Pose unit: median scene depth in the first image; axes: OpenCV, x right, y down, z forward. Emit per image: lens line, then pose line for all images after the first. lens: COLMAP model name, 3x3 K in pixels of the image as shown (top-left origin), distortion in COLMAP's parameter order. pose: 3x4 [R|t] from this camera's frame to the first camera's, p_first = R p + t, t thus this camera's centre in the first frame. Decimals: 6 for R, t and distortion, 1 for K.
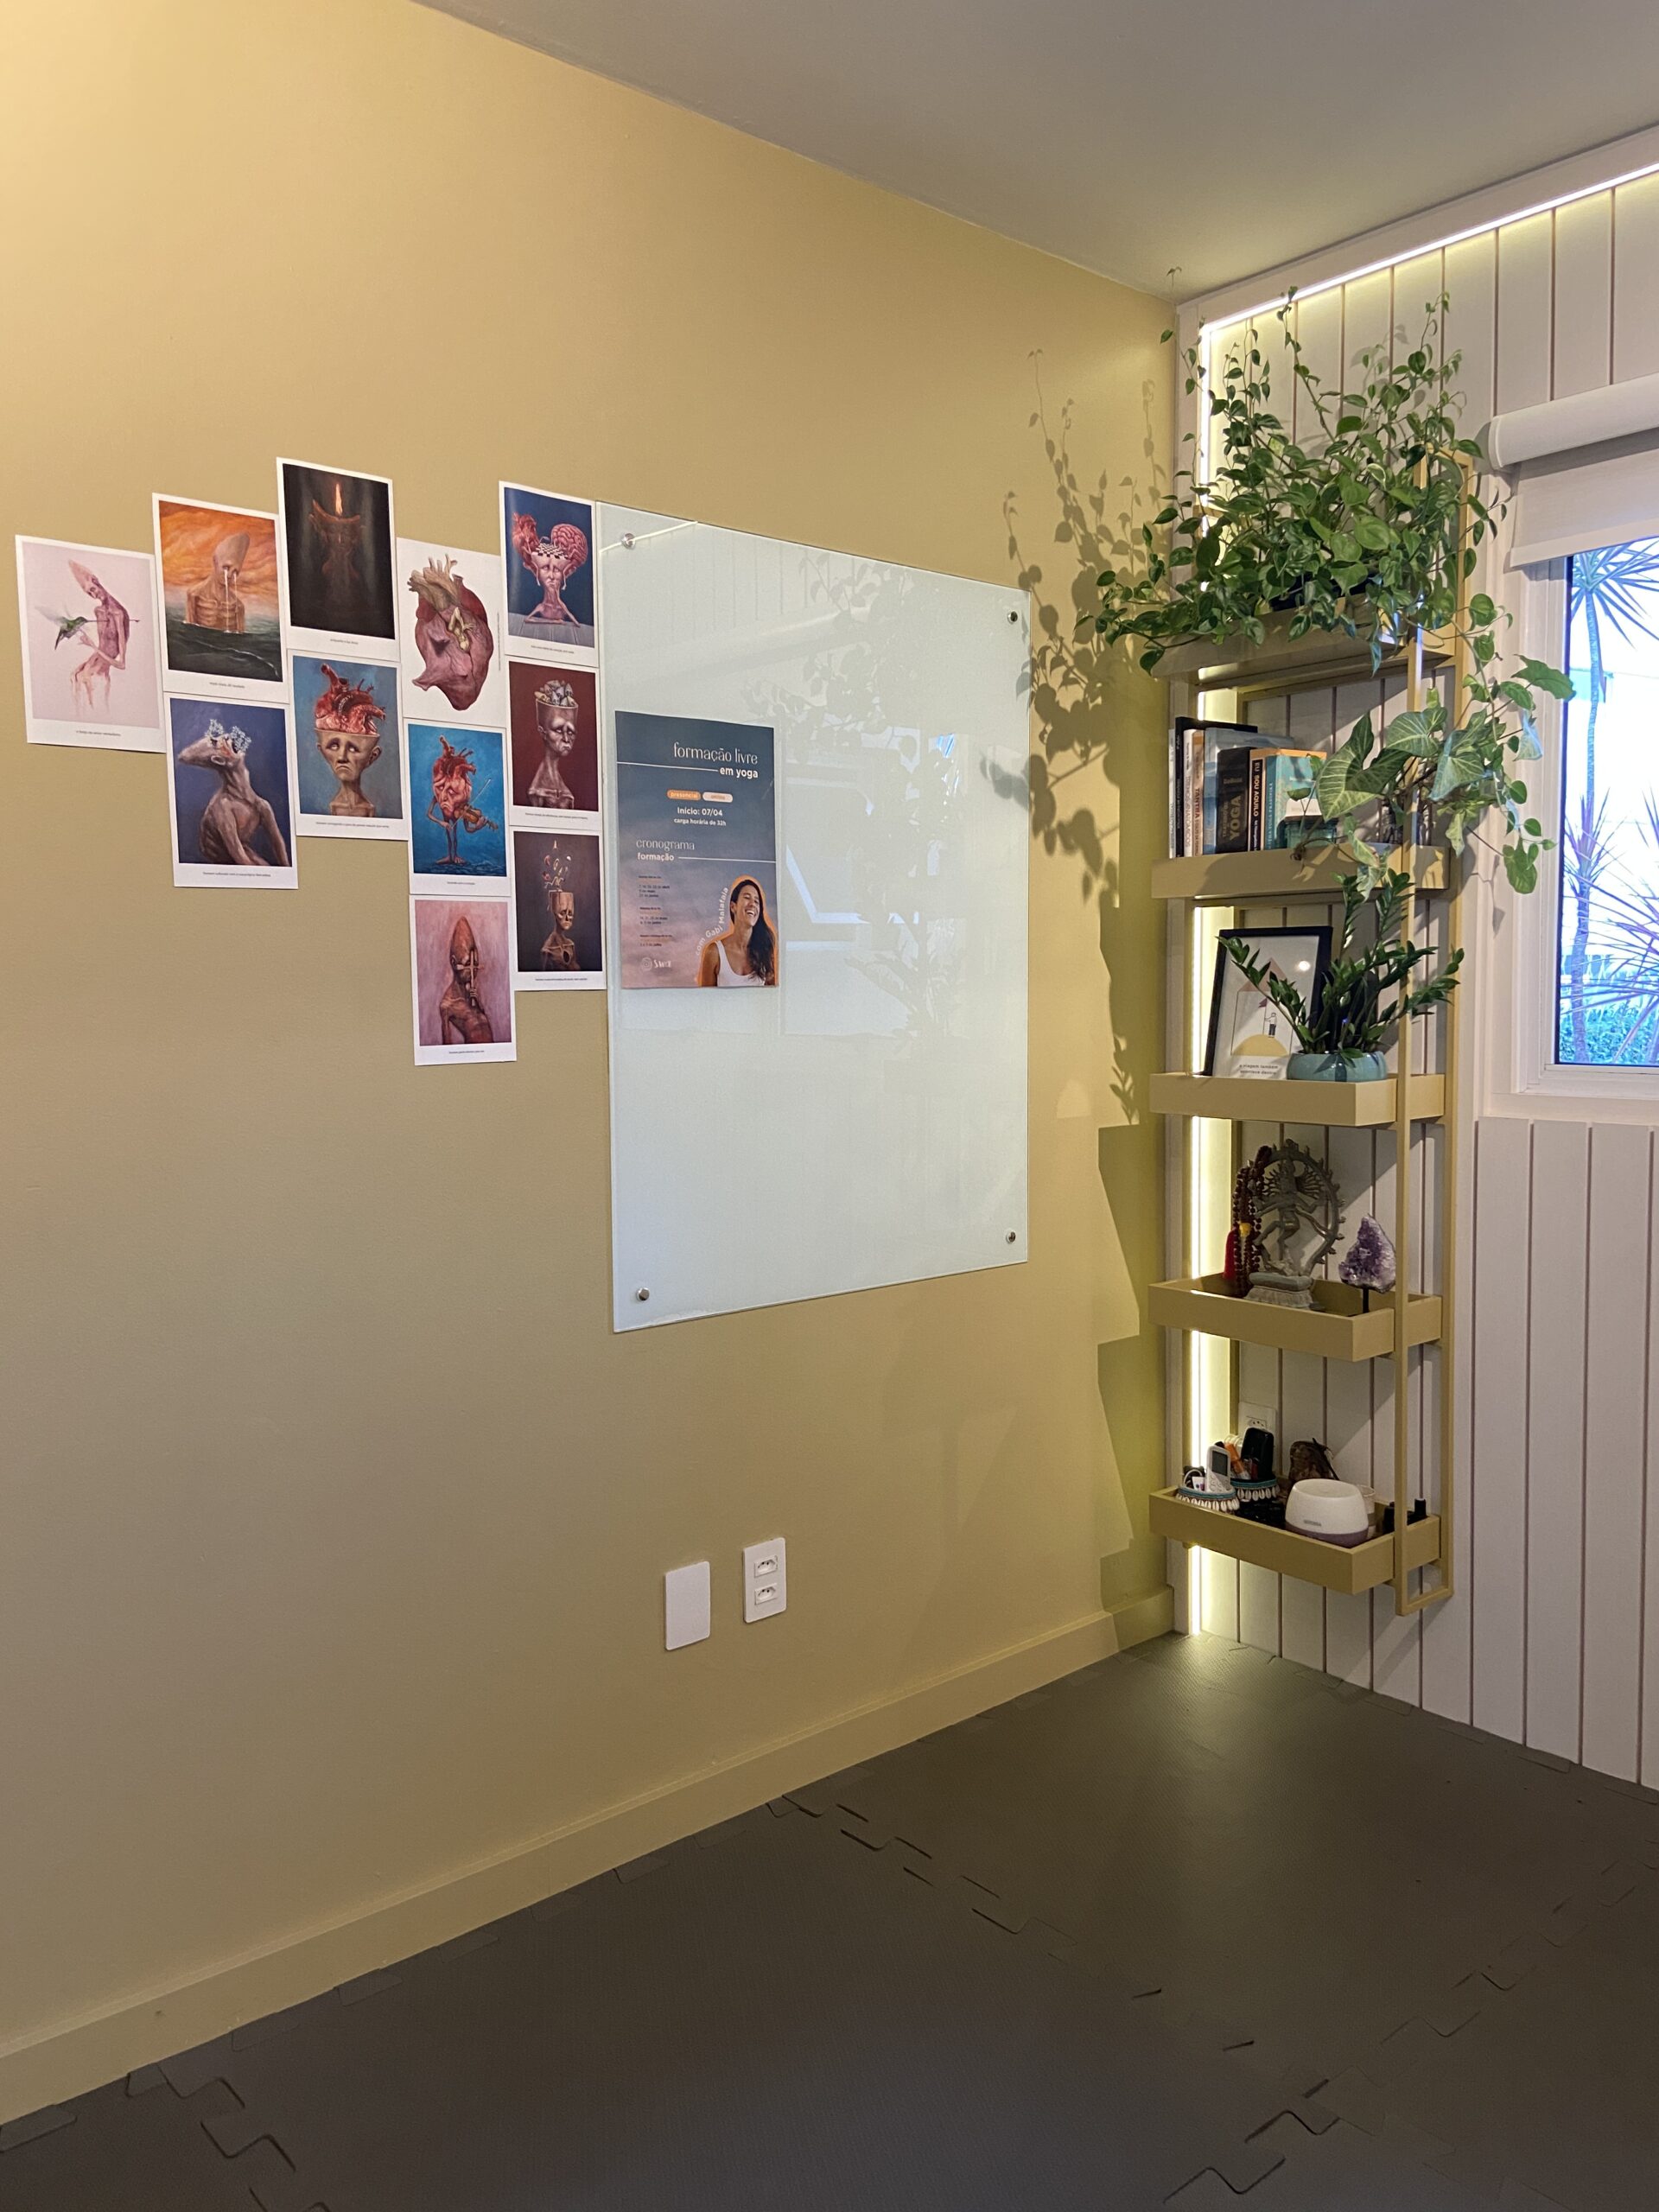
lens RADIAL K [[1632.5, 0, 833.2], [0, 1632.5, 1100.8], [0, 0, 1]] dist [0.057942, -0.056578]
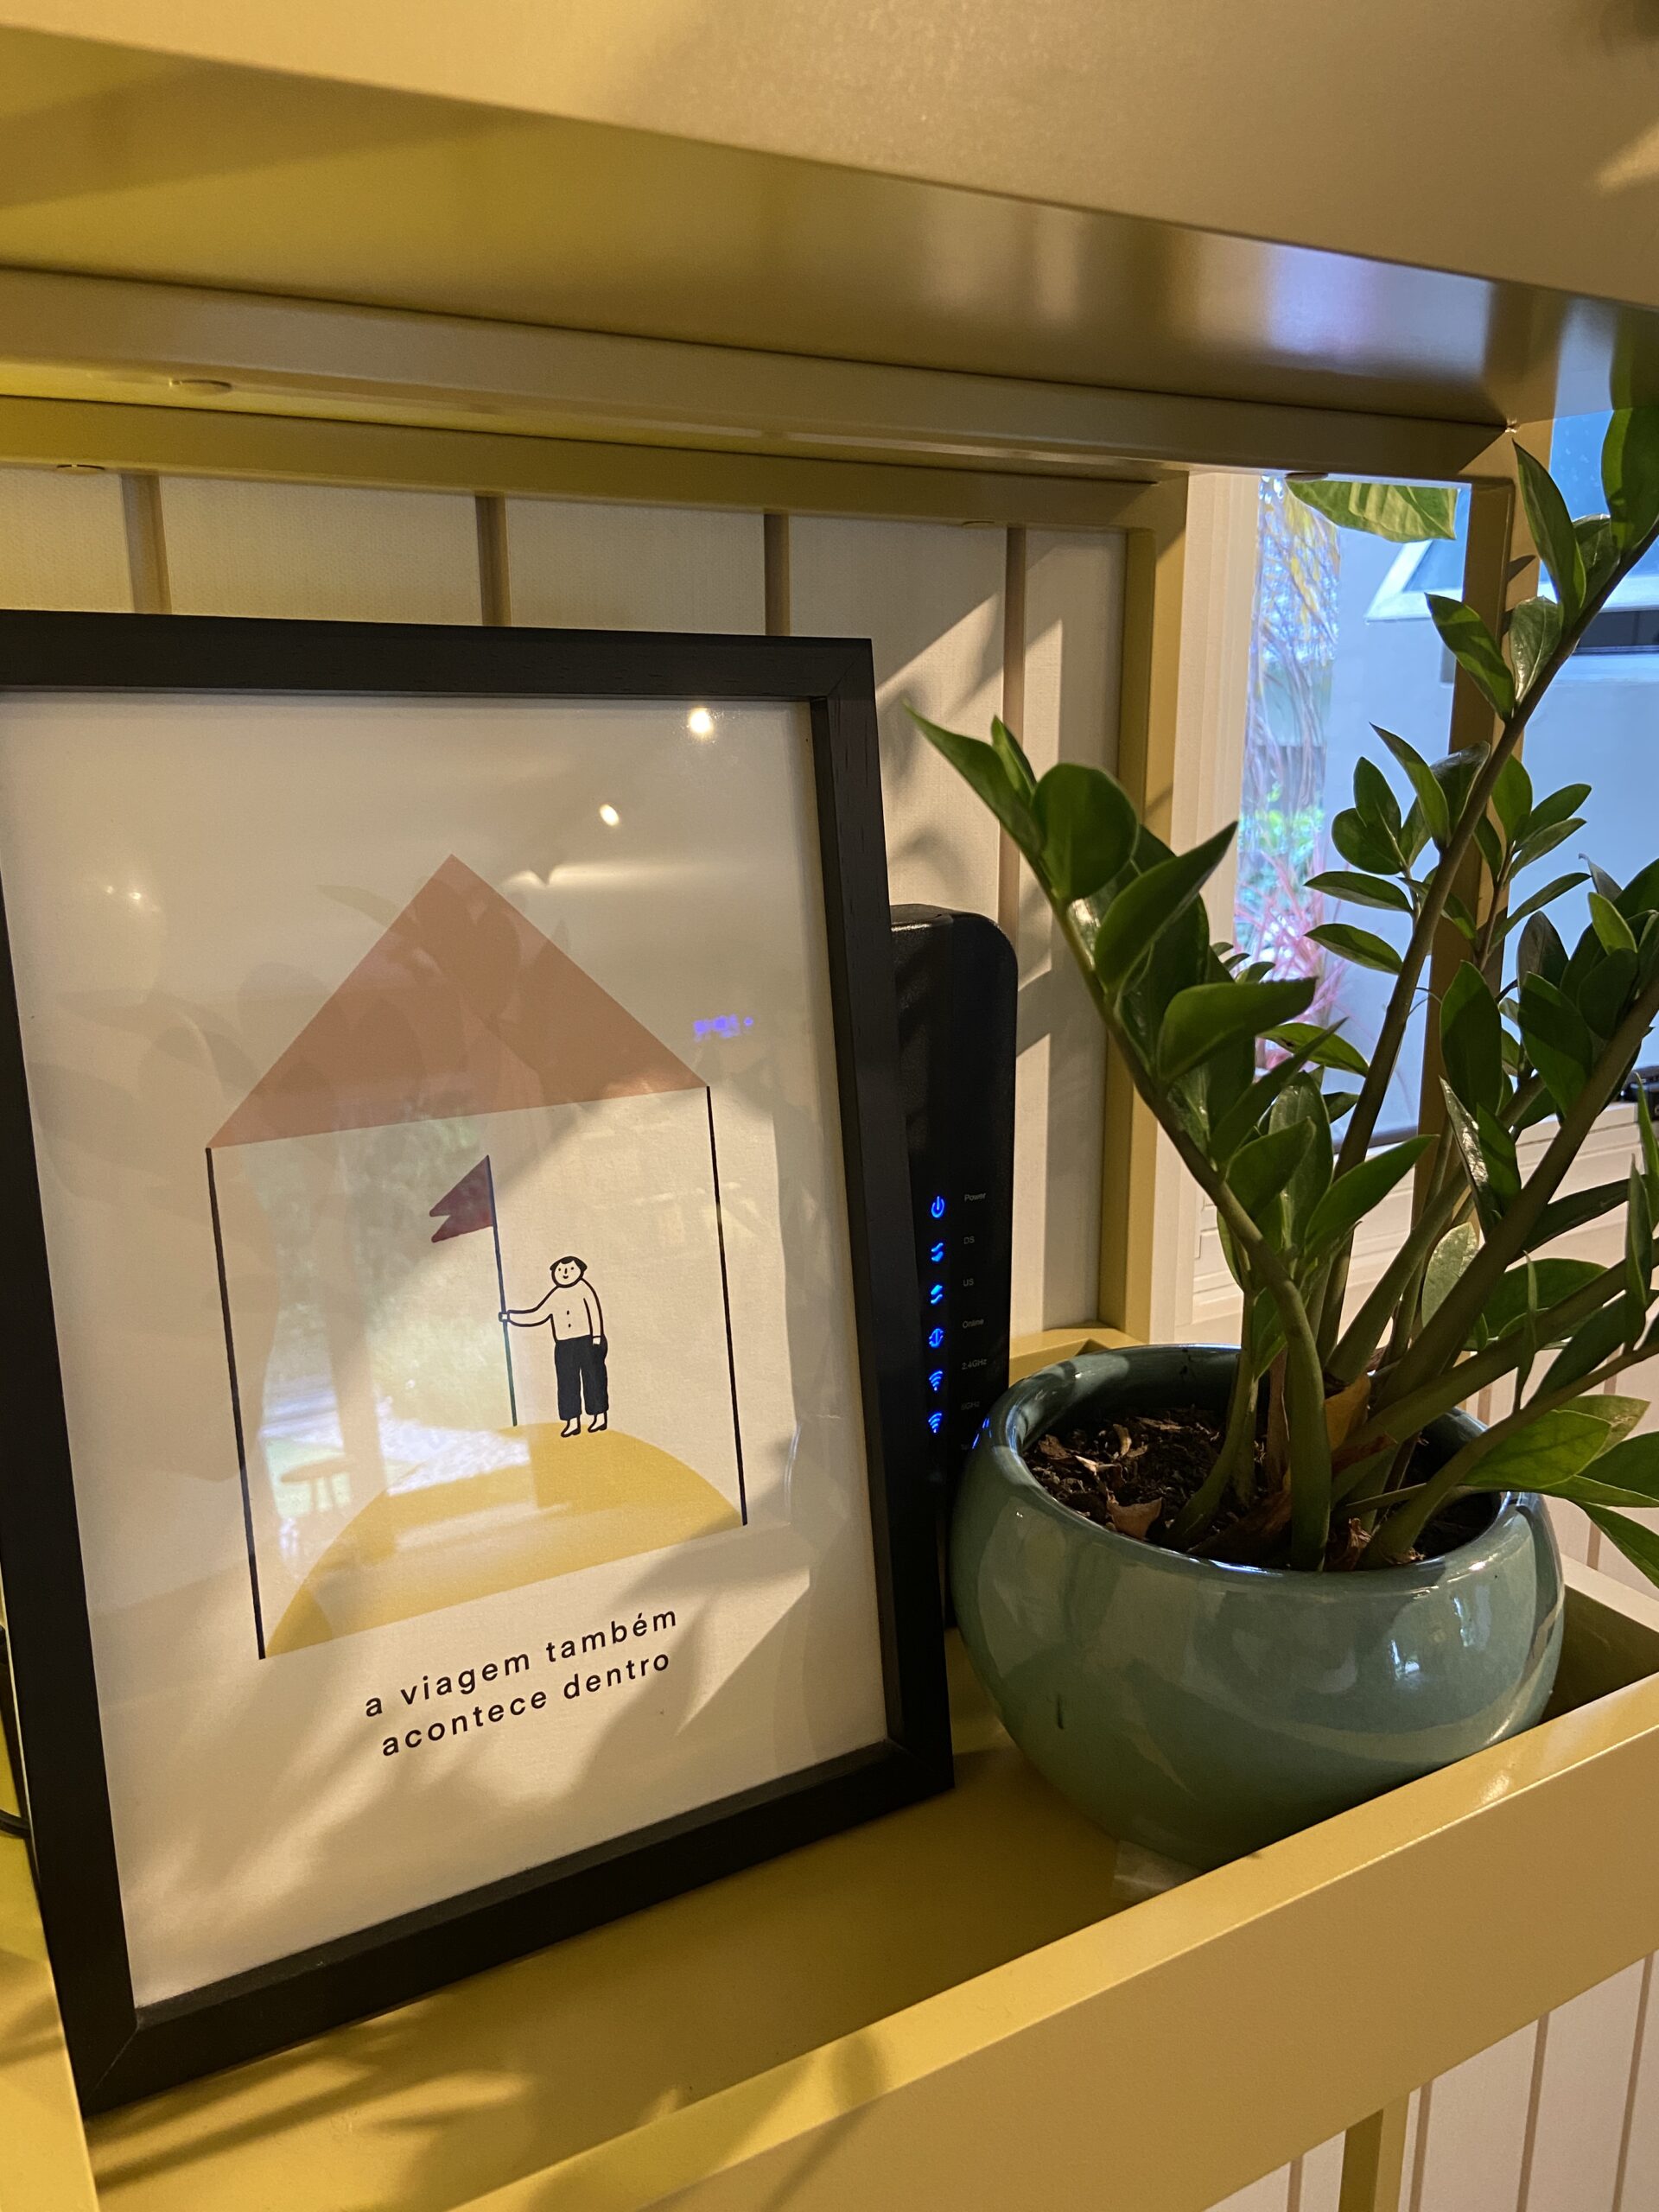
lens RADIAL K [[1632.5, 0, 834.8], [0, 1632.5, 1098.8], [0, 0, 1]] dist [0.057942, -0.056578]
pose [[0.198065, -0.224377, 0.954162, 0.145679], [0.070863, 0.974178, 0.214374, -0.095866], [-0.977624, 0.025154, 0.208851, 0.958453]]
